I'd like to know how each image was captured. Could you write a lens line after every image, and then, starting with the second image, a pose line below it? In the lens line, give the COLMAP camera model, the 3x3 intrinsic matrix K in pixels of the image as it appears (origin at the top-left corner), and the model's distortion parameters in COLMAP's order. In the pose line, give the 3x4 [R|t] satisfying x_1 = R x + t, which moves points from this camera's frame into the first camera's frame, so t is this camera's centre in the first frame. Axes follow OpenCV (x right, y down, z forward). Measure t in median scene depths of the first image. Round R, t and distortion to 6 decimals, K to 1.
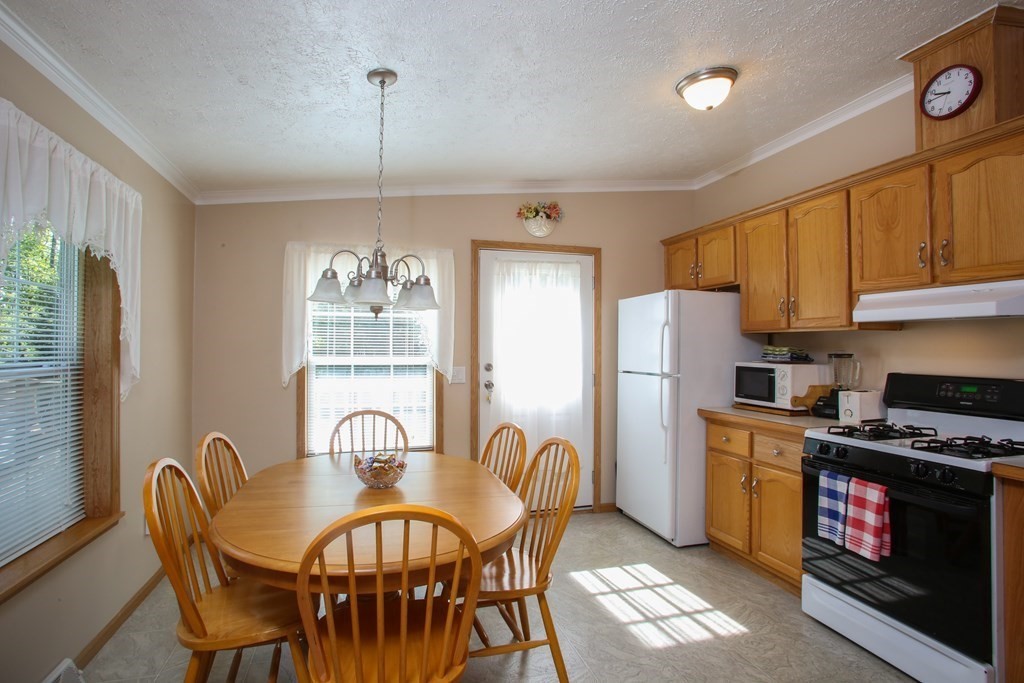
lens RADIAL K [[501.7, 0, 508.5], [0, 501.7, 344.0], [0, 0, 1]] dist [-0.037334, 0.002569]
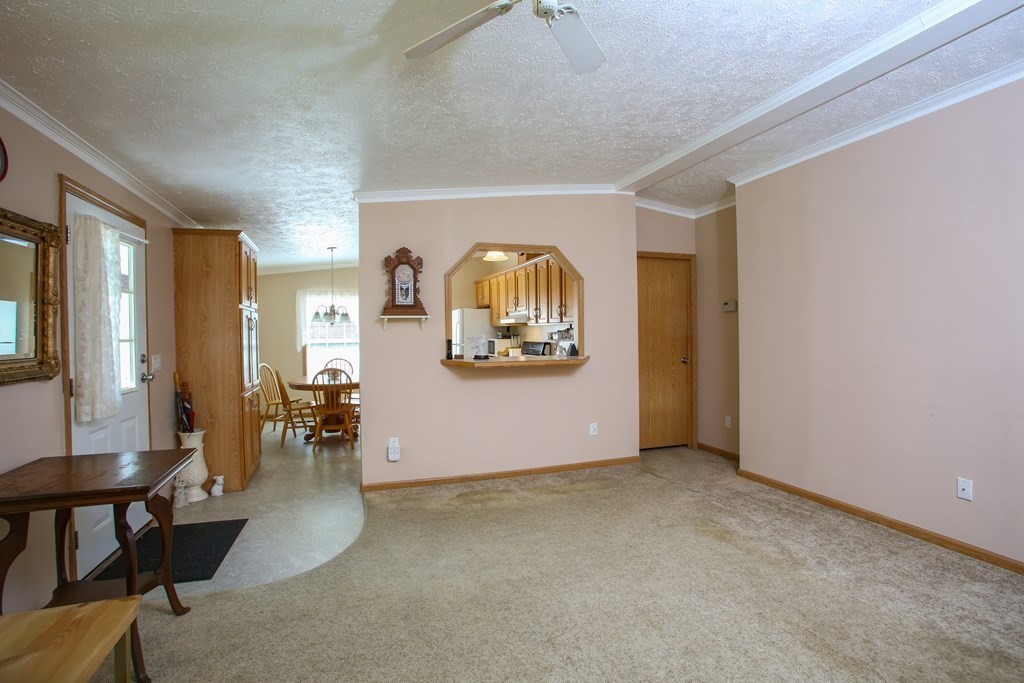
lens RADIAL K [[501.7, 0, 508.7], [0, 501.7, 339.3], [0, 0, 1]] dist [-0.037334, 0.002569]
pose [[0.999528, -0.017871, 0.025002, 0.541305], [0.017201, 0.999494, 0.026740, -0.025204], [-0.025467, -0.026297, 0.999330, -1.532119]]
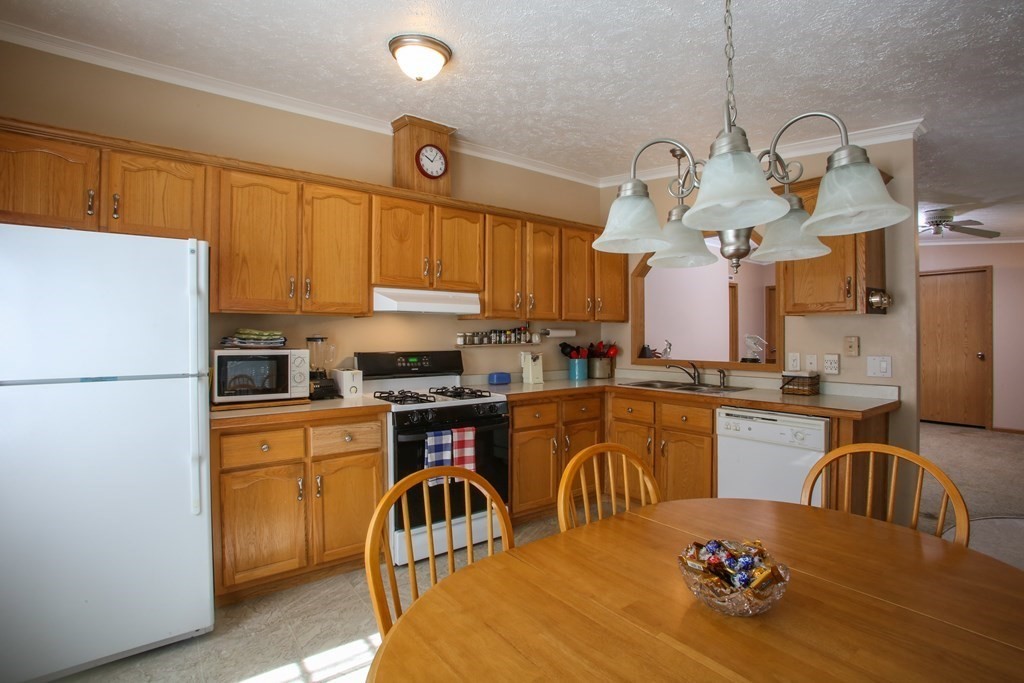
lens RADIAL K [[501.7, 0, 514.6], [0, 501.7, 331.9], [0, 0, 1]] dist [-0.037334, 0.002569]
pose [[-0.341420, -0.002990, 0.939906, -0.464913], [-0.012085, 0.999926, -0.001209, 0.004167], [-0.939833, -0.011772, -0.341431, 0.948588]]
